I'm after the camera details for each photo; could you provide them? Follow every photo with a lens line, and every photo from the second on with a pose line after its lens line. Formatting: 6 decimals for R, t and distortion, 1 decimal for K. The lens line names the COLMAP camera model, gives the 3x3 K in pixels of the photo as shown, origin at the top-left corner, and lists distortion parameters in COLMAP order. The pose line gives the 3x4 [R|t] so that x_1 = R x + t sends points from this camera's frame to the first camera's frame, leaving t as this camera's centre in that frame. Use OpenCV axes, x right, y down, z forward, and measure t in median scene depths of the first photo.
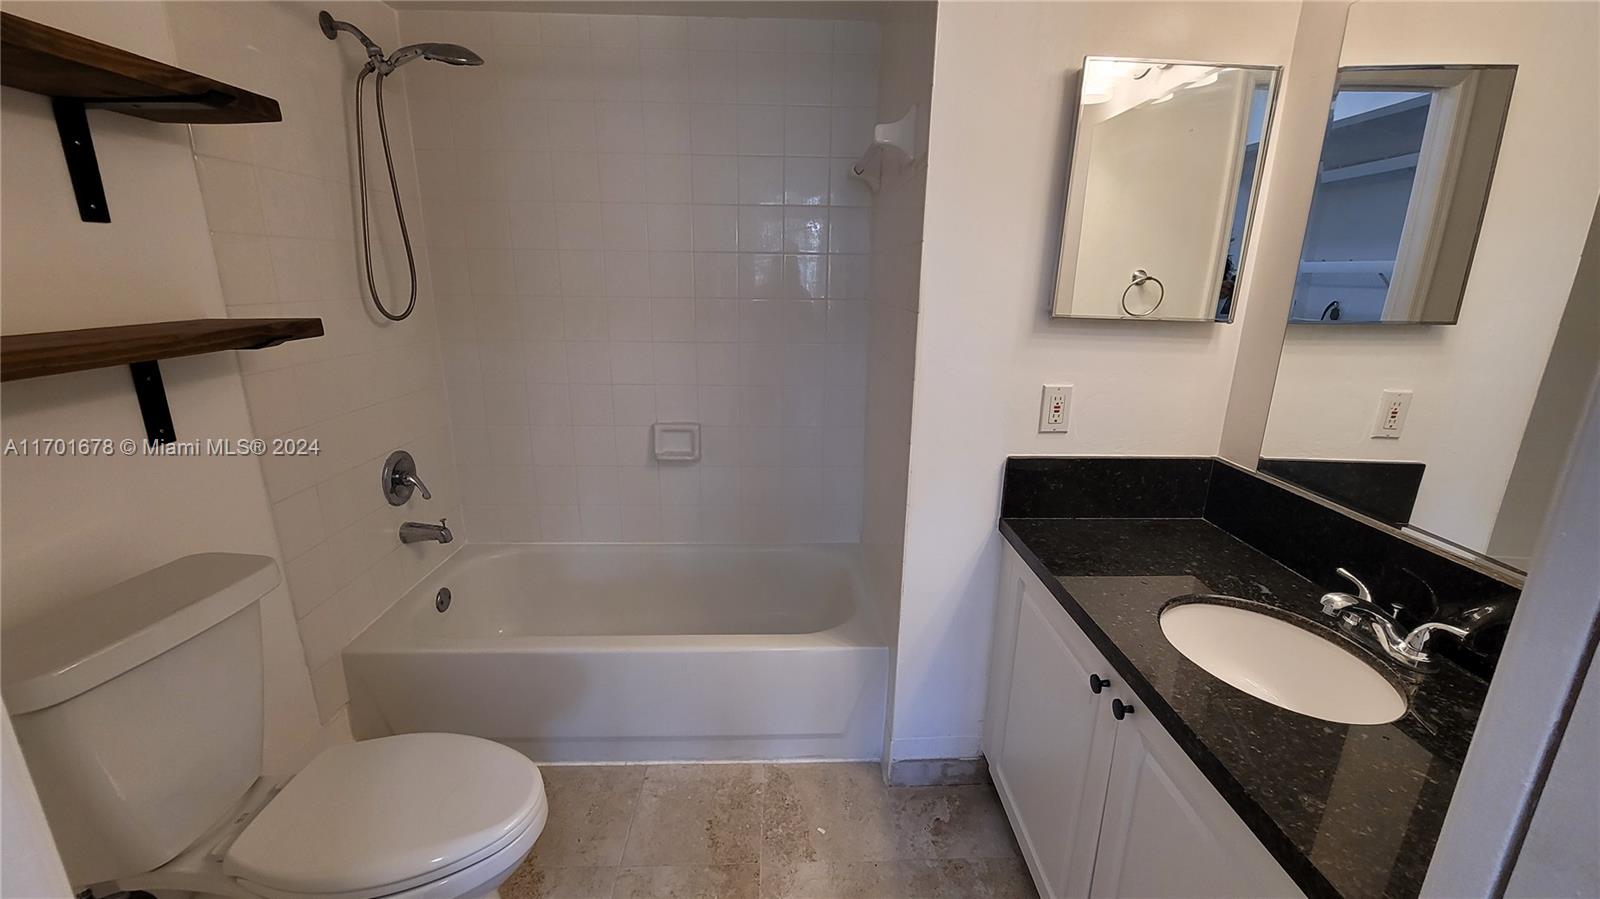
lens RADIAL K [[656.4, 0, 805.7], [0, 656.4, 452.6], [0, 0, 1]] dist [-0.002925, -0.000393]
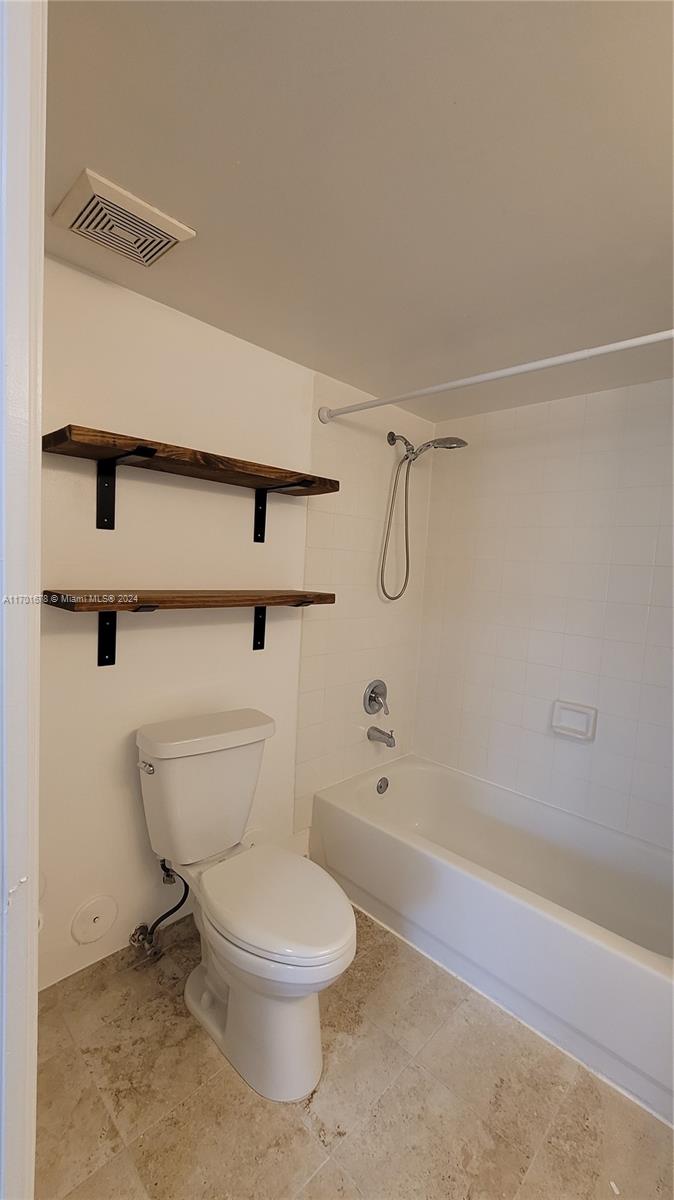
lens RADIAL K [[495.5, 0, 337.0], [0, 495.5, 600.0], [0, 0, 1]] dist [-0.001166, 0.000788]
pose [[0.690505, 0.077020, -0.719215, 0.176828], [-0.234663, 0.964388, -0.122021, -0.021732], [0.684205, 0.253029, 0.683988, 0.075061]]
